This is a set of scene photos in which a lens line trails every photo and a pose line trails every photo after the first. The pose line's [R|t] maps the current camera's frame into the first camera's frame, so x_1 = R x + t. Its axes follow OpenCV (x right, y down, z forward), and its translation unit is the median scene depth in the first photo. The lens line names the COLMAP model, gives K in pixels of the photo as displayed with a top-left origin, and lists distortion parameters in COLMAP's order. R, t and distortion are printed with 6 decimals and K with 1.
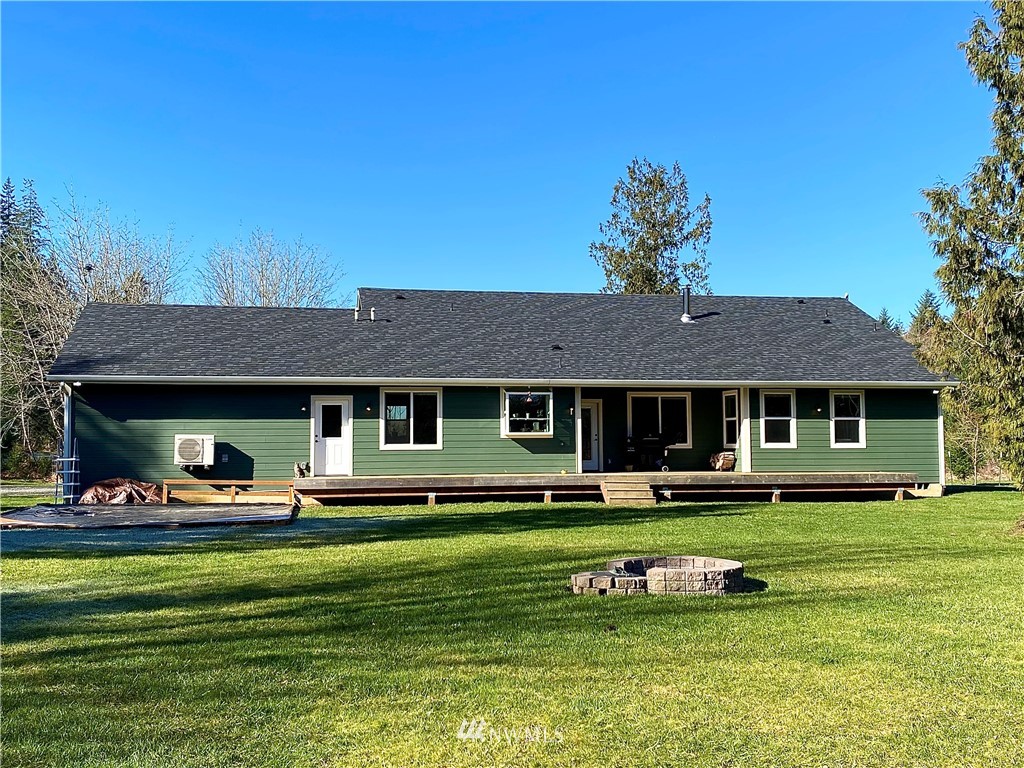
lens RADIAL K [[1071.0, 0, 512.0], [0, 1071.0, 384.0], [0, 0, 1]] dist [0.120431, 0.000724]
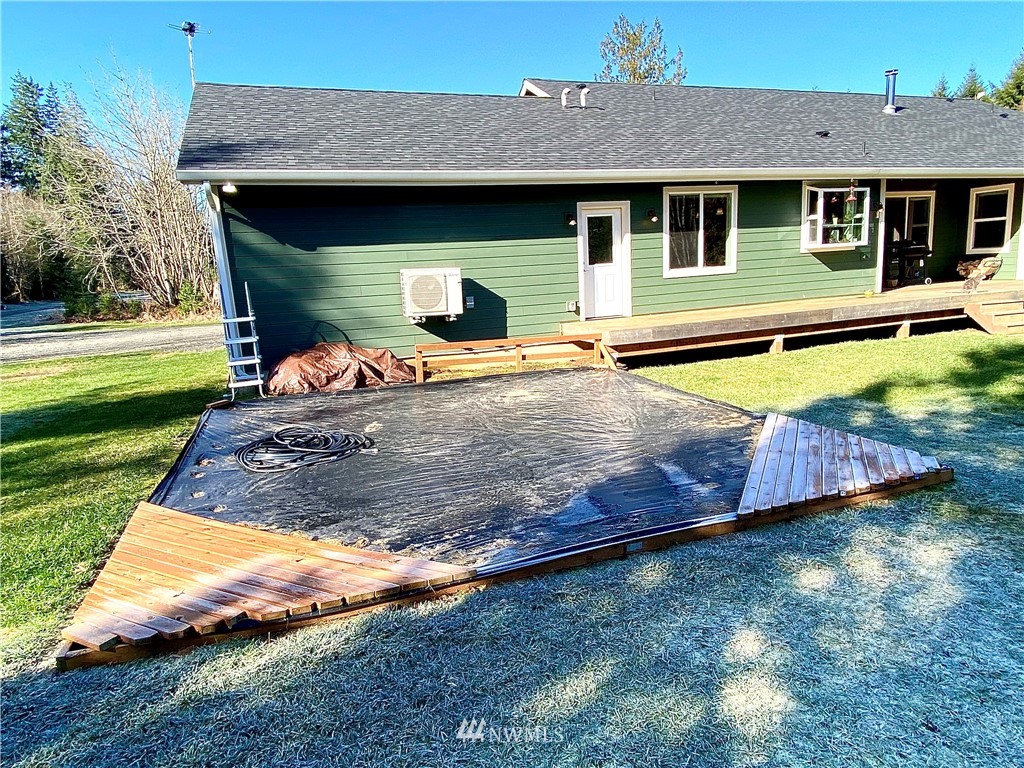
lens RADIAL K [[625.6, 0, 512.0], [0, 625.6, 384.0], [0, 0, 1]] dist [0.048974, -0.056630]
pose [[0.986214, -0.079318, 0.145225, -0.291831], [0.042972, 0.970284, 0.238123, 0.025866], [-0.159797, -0.228600, 0.960316, 0.594851]]
